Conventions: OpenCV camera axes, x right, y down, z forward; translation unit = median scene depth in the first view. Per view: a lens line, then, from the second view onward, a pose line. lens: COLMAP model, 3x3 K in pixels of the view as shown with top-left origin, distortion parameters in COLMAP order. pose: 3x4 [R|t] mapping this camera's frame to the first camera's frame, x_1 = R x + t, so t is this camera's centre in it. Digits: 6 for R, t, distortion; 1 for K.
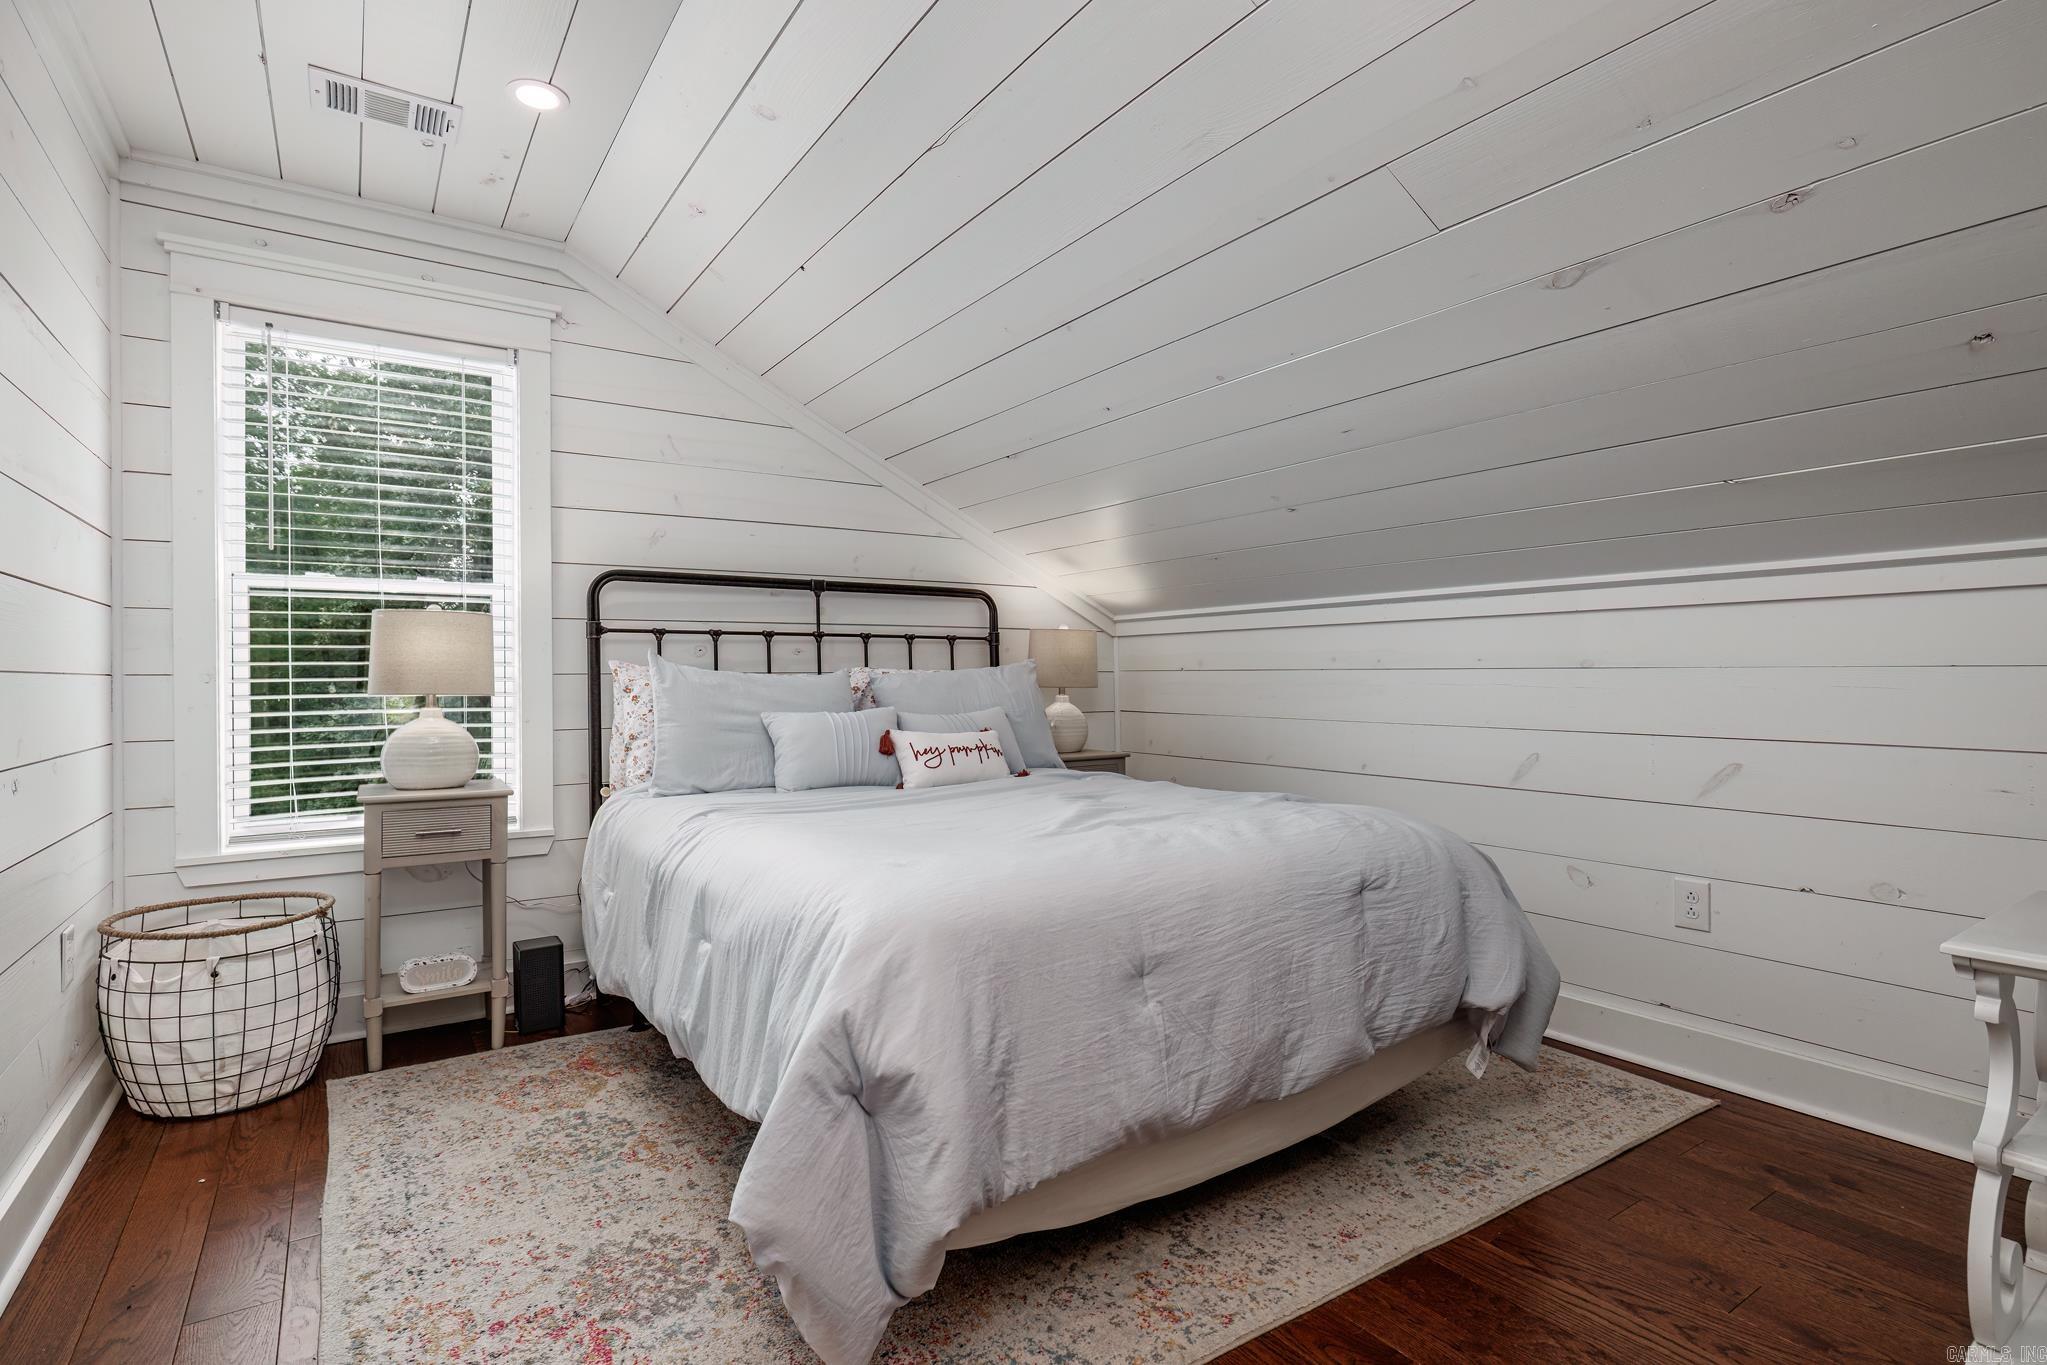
lens RADIAL K [[1016.6, 0, 1060.7], [0, 1016.6, 675.7], [0, 0, 1]] dist [0.002653, 0.000496]
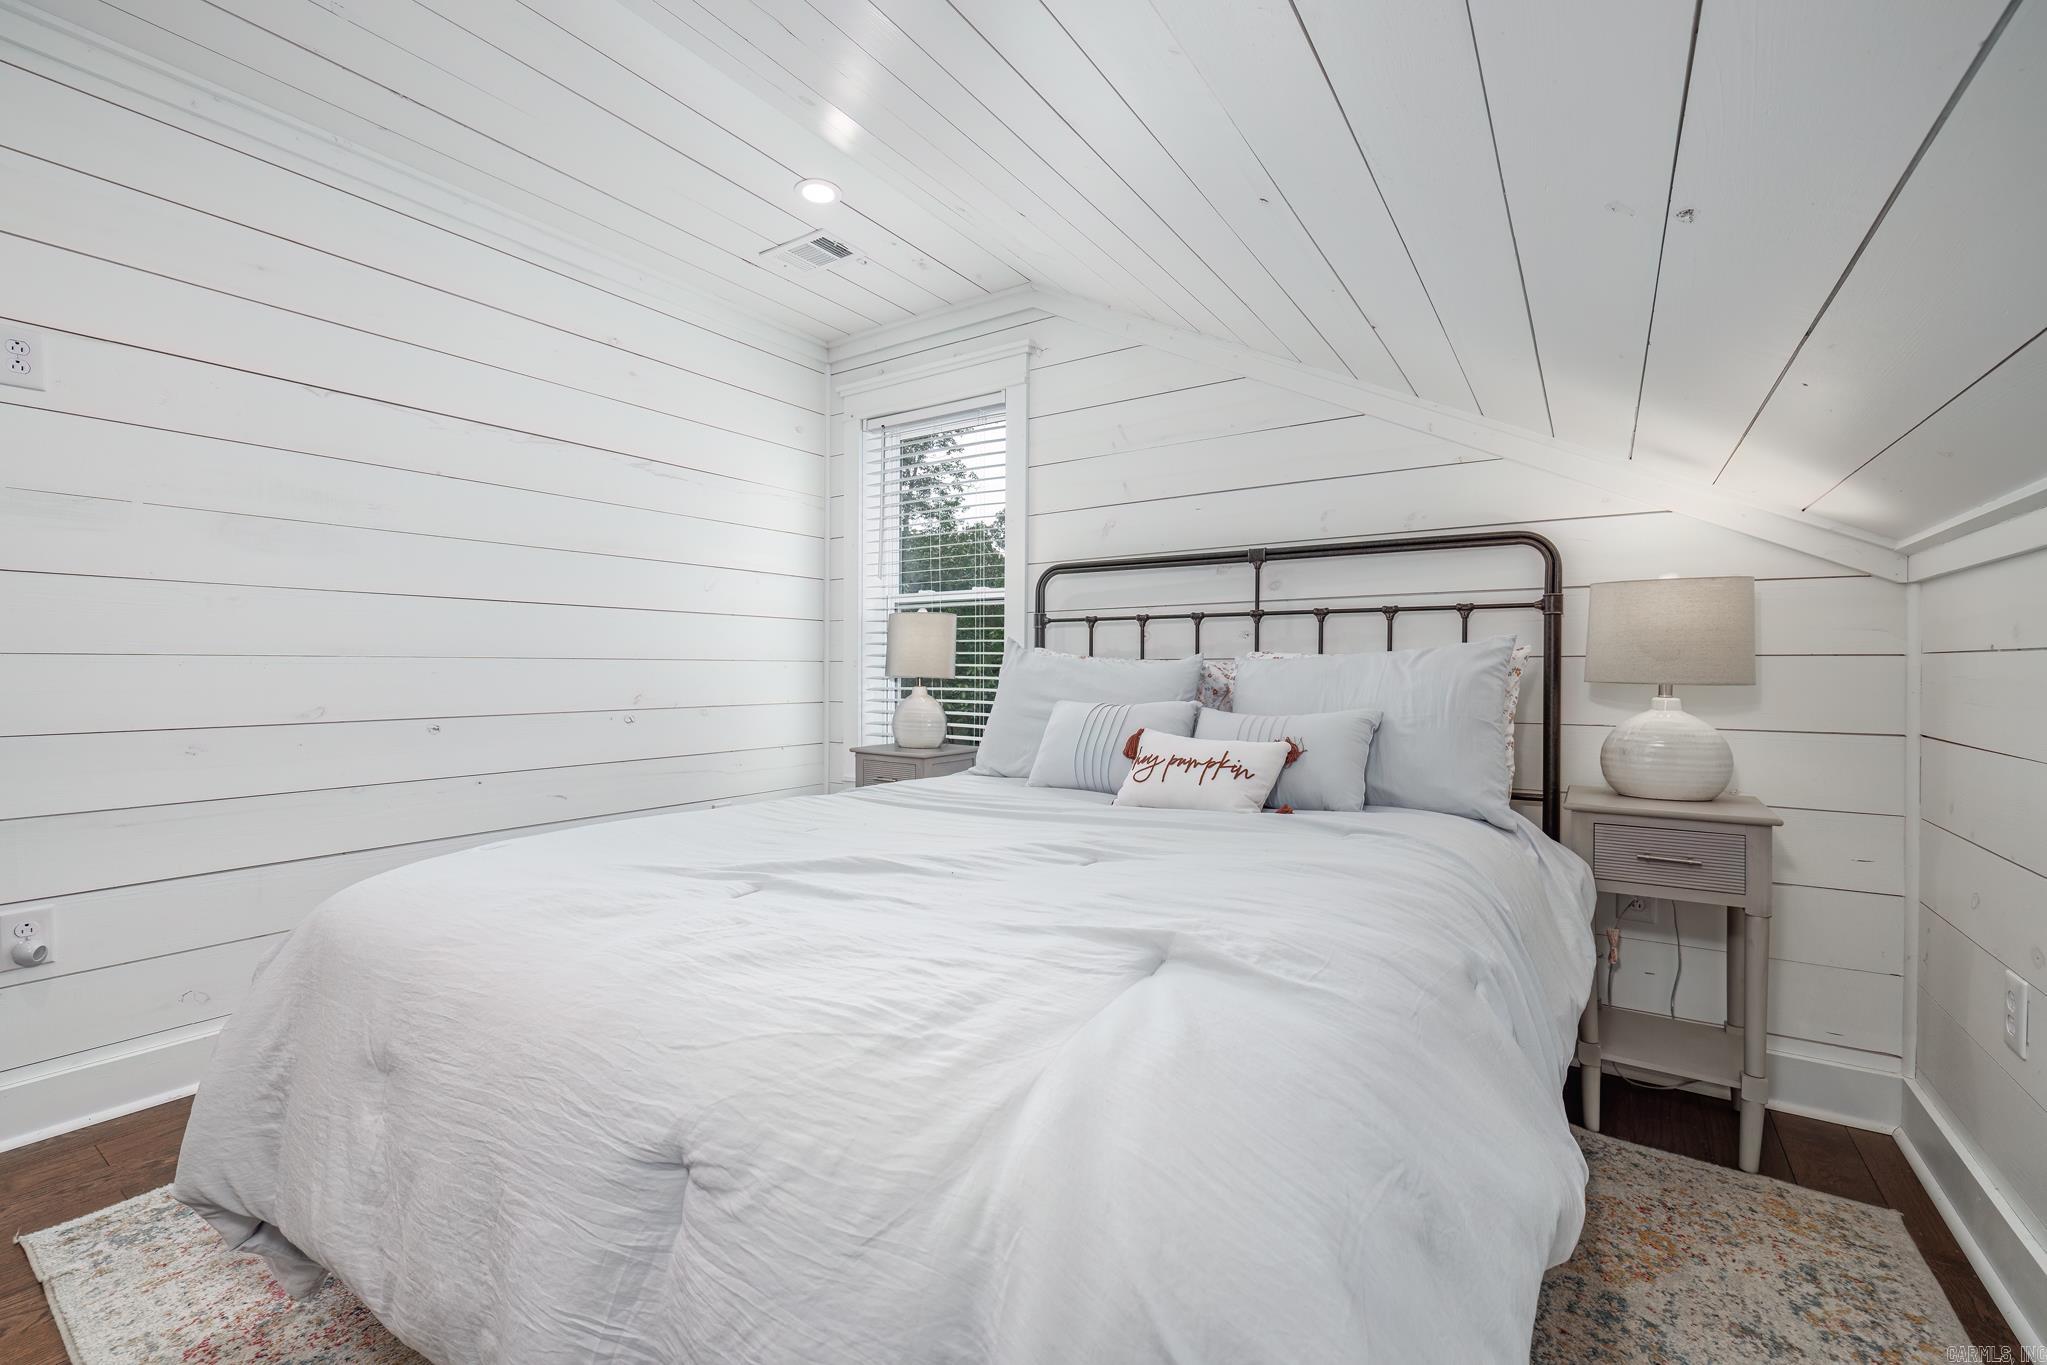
lens RADIAL K [[883.4, 0, 1021.5], [0, 883.4, 674.1], [0, 0, 1]] dist [-0.000718, 0.000714]
pose [[0.339885, 0.010350, -0.940410, 0.396400], [-0.002592, 0.999946, 0.010069, 0.002737], [0.940464, -0.000984, 0.339893, 0.586017]]
